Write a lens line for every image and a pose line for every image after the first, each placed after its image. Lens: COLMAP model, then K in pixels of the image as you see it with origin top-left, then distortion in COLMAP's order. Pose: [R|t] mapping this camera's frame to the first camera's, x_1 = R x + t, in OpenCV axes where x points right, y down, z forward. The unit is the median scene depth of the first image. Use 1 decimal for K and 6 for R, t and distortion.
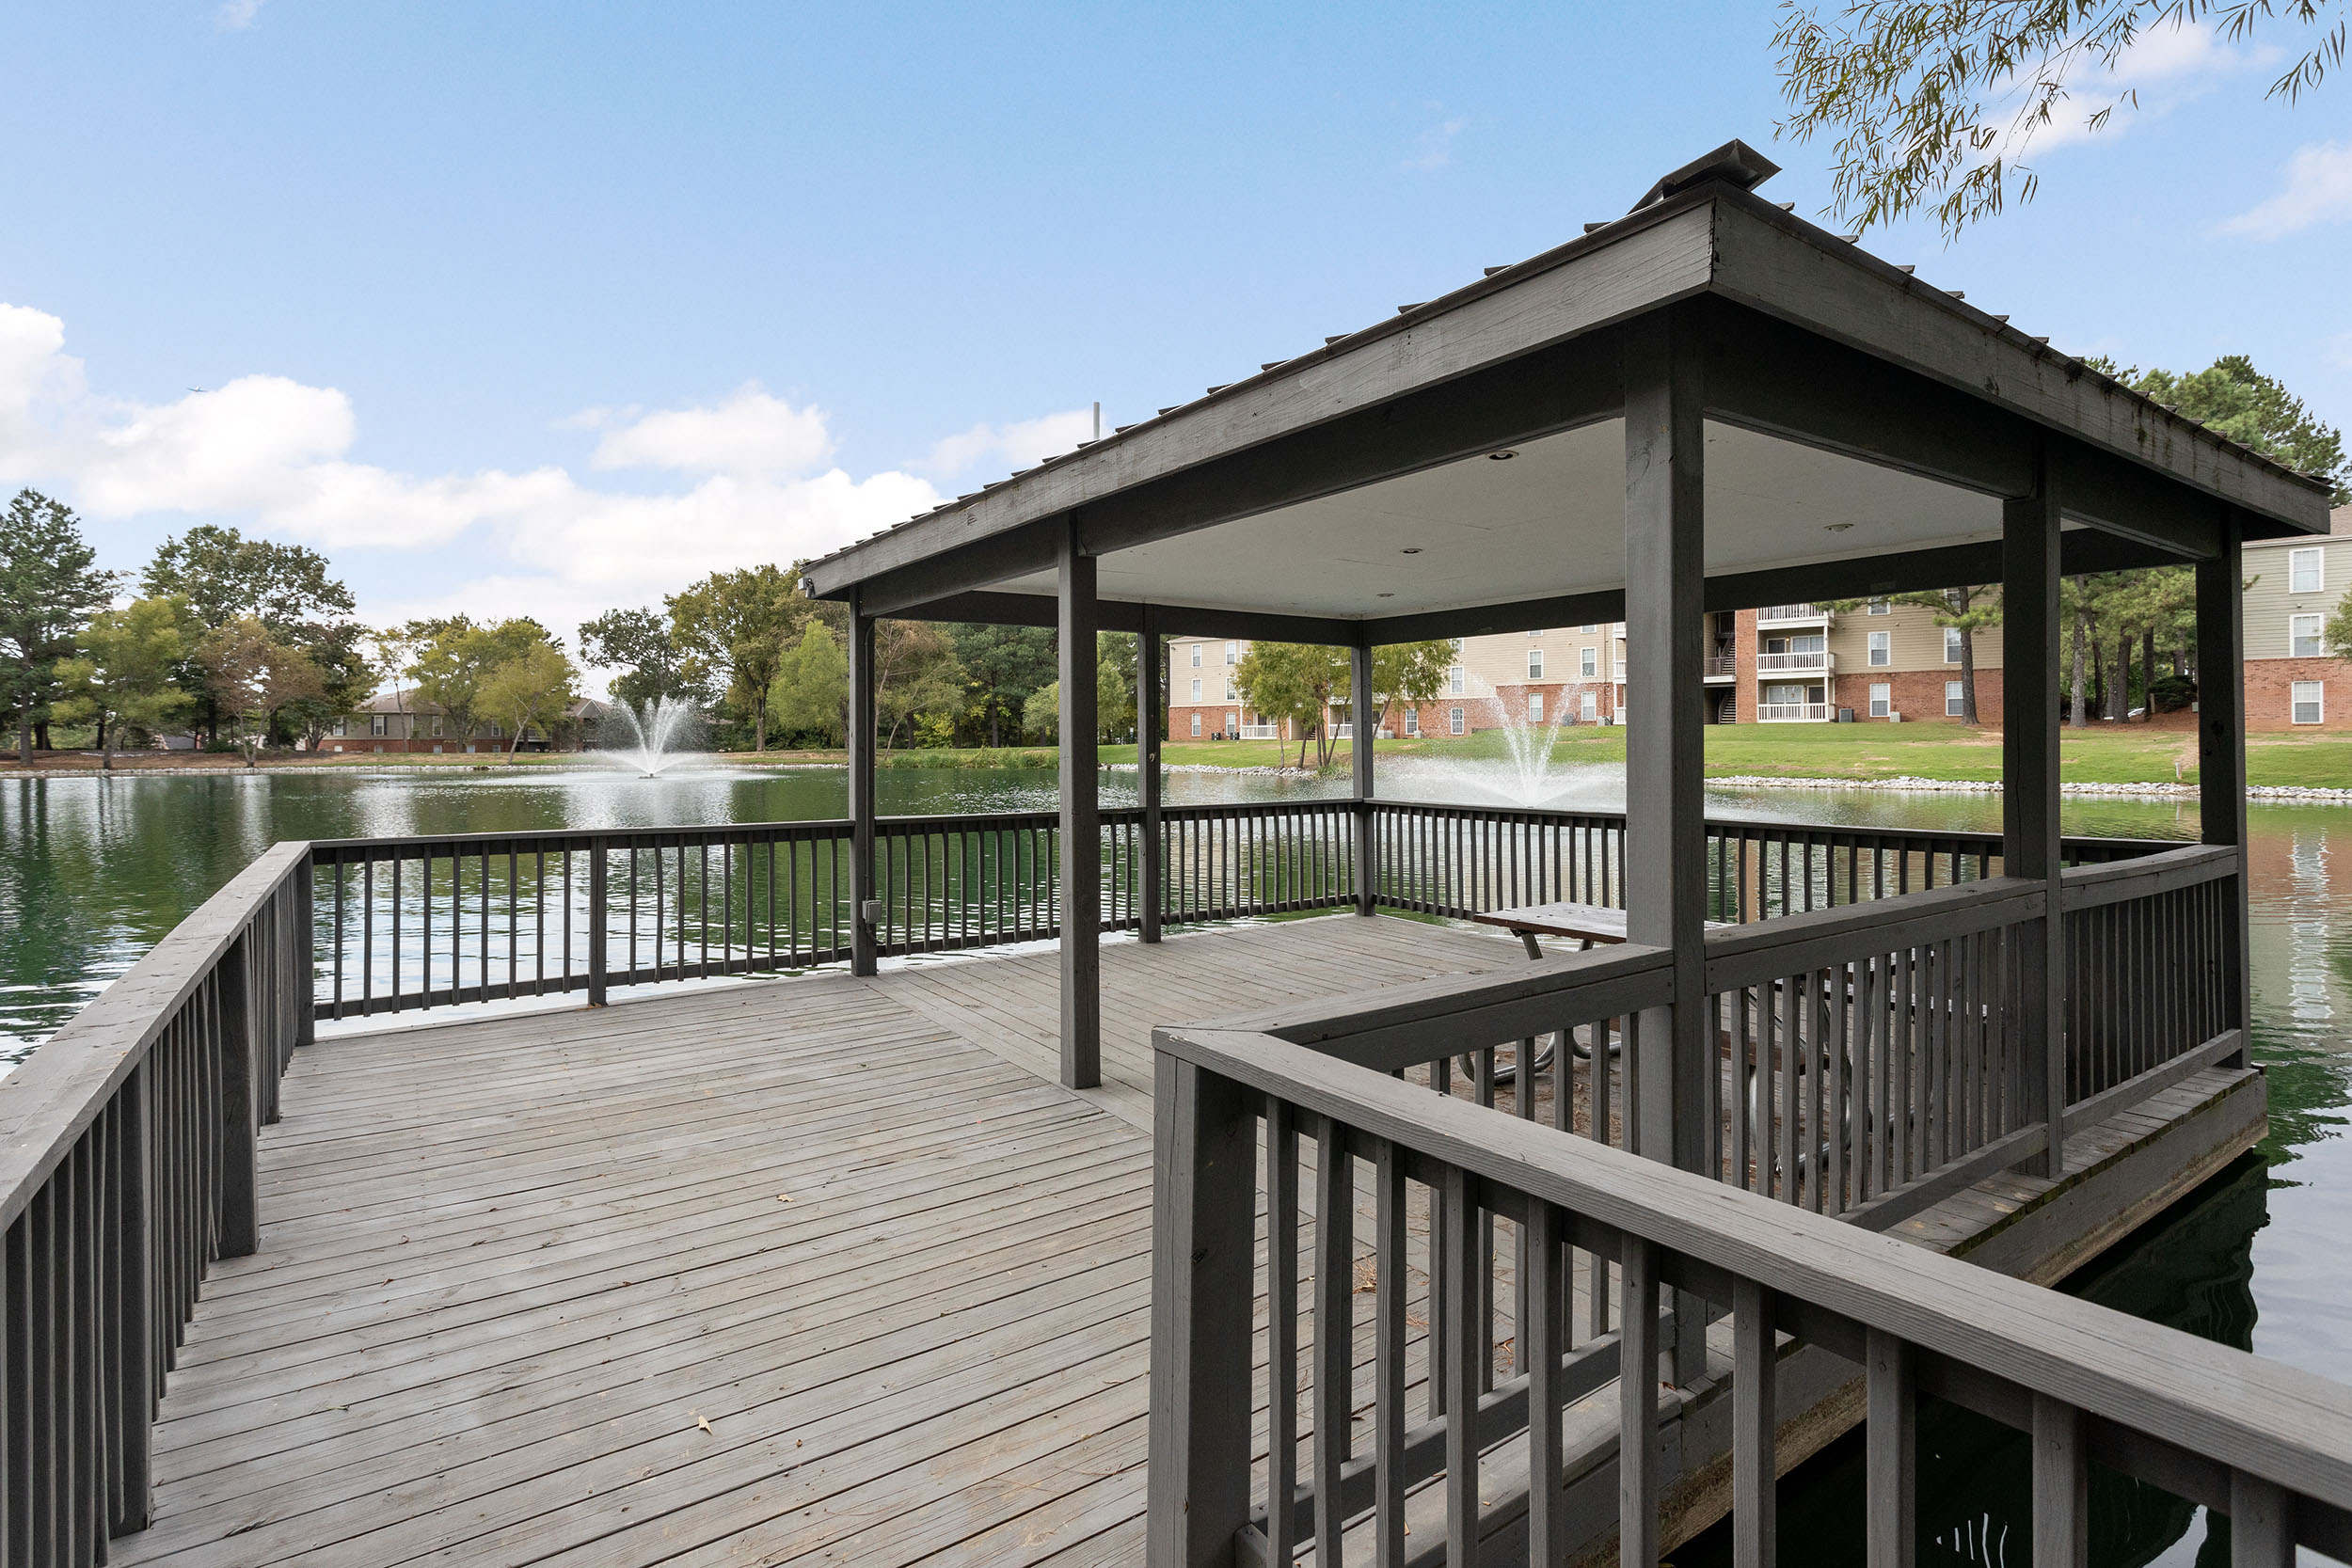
lens RADIAL K [[1128.7, 0, 1178.7], [0, 1128.7, 758.9], [0, 0, 1]] dist [0.016675, 0.000246]
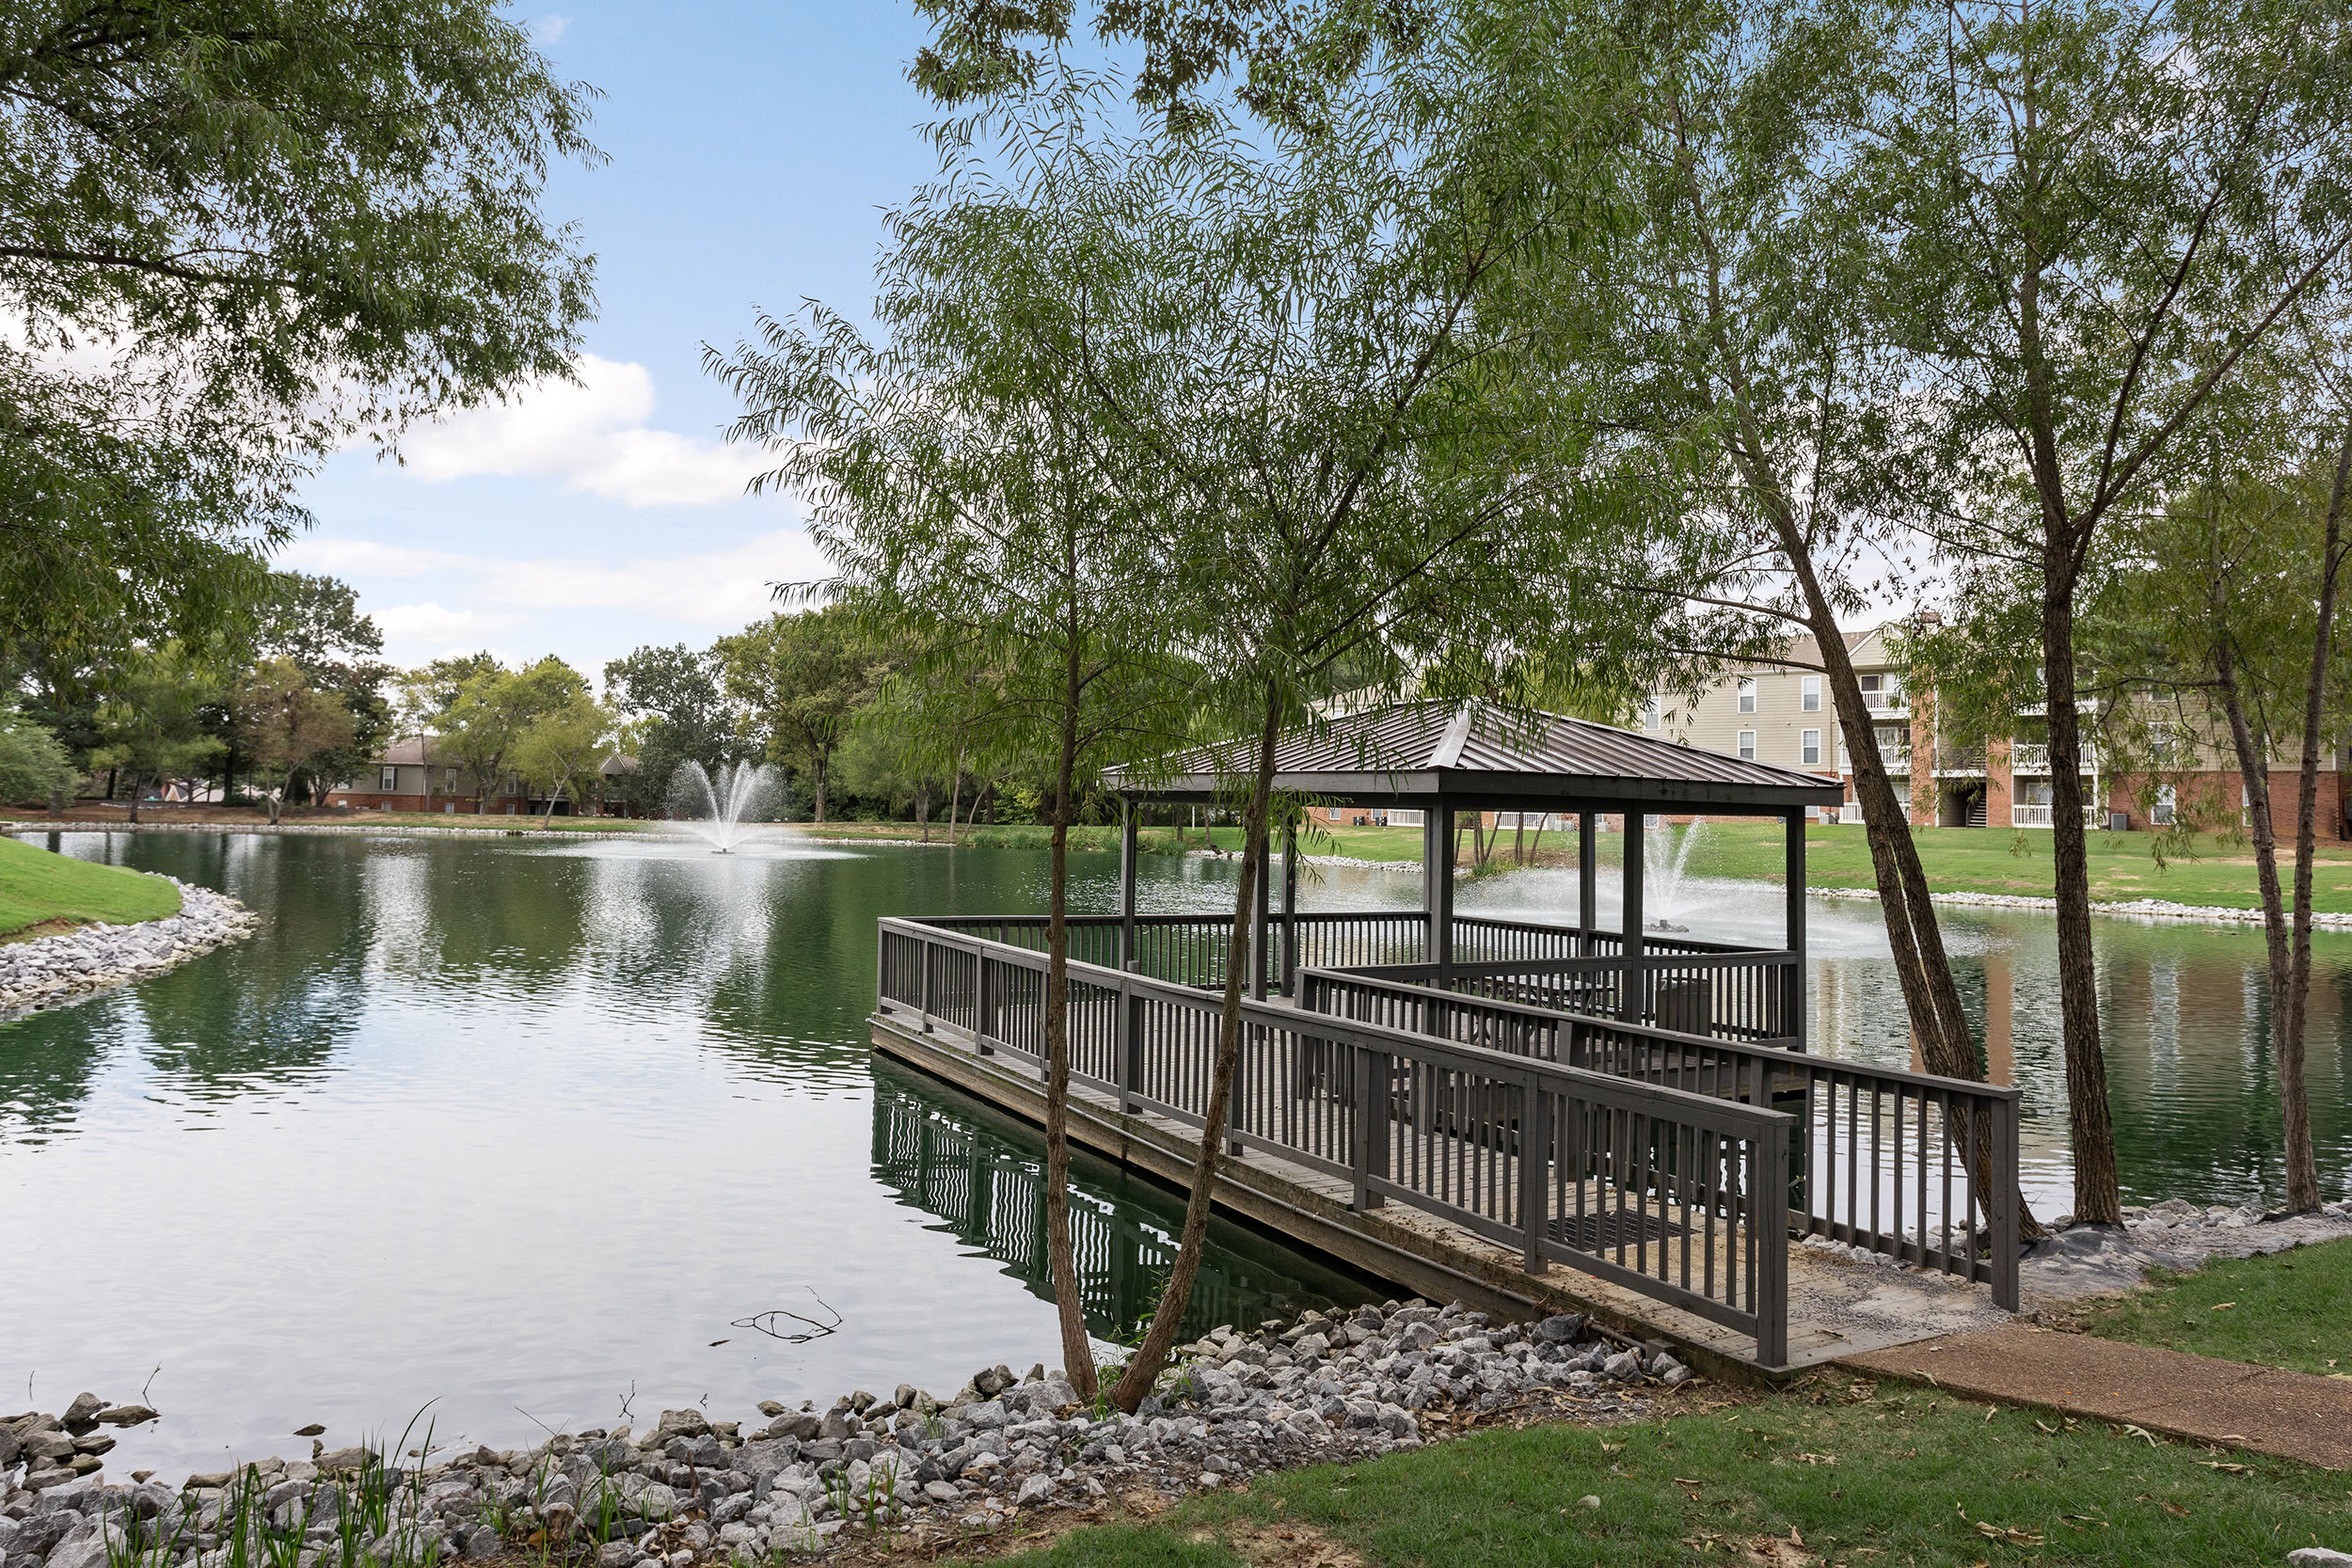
lens RADIAL K [[1516.5, 0, 1176.0], [0, 1516.5, 784.0], [0, 0, 1]] dist [-0.001464, -0.000247]
pose [[0.995479, 0.026735, -0.091143, 0.000792], [-0.029812, 0.999025, -0.032564, -0.006557], [0.090183, 0.035134, 0.995305, -0.116565]]
